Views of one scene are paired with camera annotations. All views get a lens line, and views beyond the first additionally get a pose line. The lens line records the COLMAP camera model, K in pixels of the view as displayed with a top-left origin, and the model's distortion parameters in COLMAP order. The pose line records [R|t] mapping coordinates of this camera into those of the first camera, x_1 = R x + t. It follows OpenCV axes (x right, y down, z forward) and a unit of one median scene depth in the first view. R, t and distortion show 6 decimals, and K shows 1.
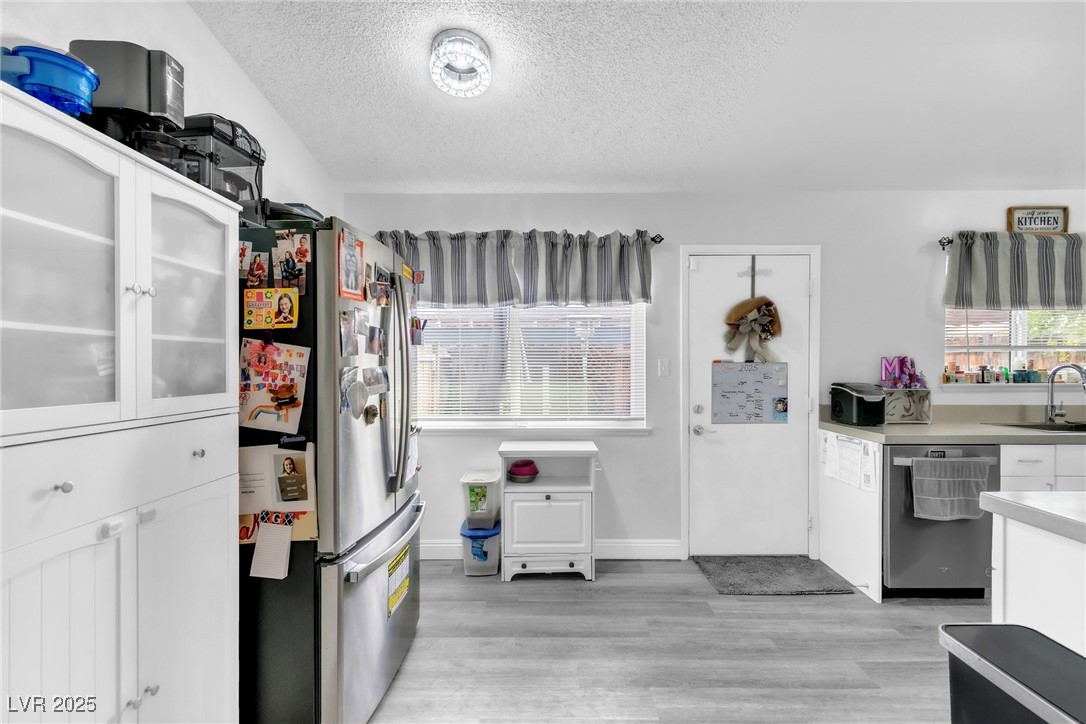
lens RADIAL K [[487.9, 0, 541.3], [0, 487.9, 372.6], [0, 0, 1]] dist [0.002384, 0.000408]
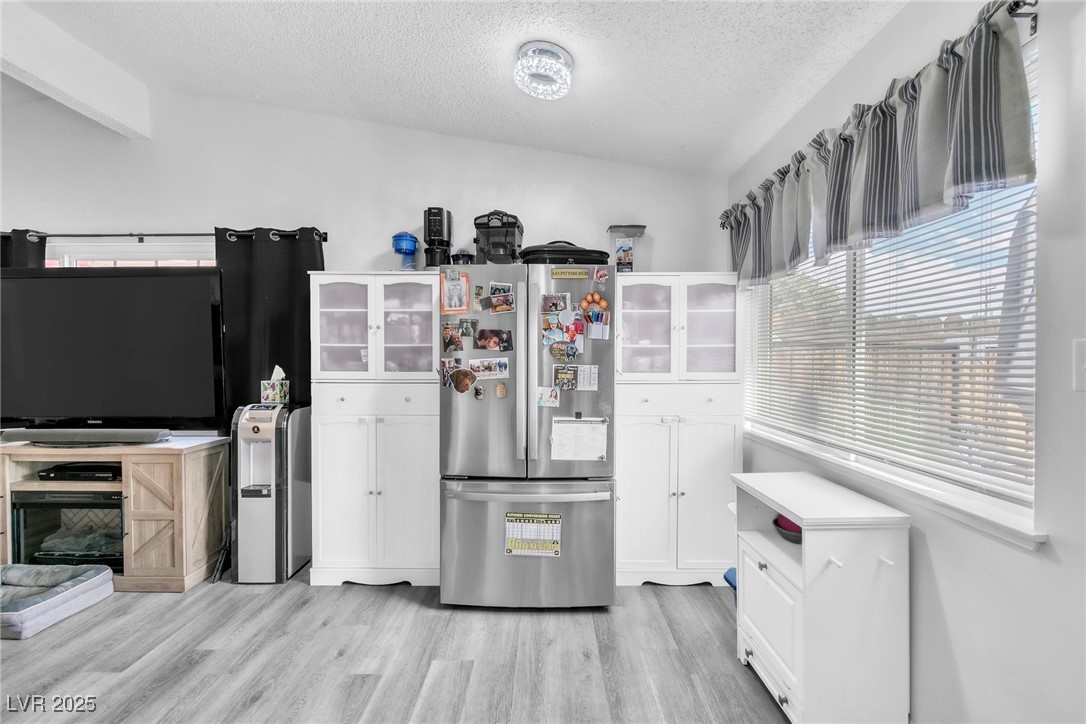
lens RADIAL K [[487.9, 0, 545.7], [0, 487.9, 364.4], [0, 0, 1]] dist [0.002384, 0.000408]
pose [[0.016930, 0.015512, -0.999736, 1.197799], [-0.014824, 0.999774, 0.015262, -0.021658], [0.999747, 0.014561, 0.017156, 1.321529]]
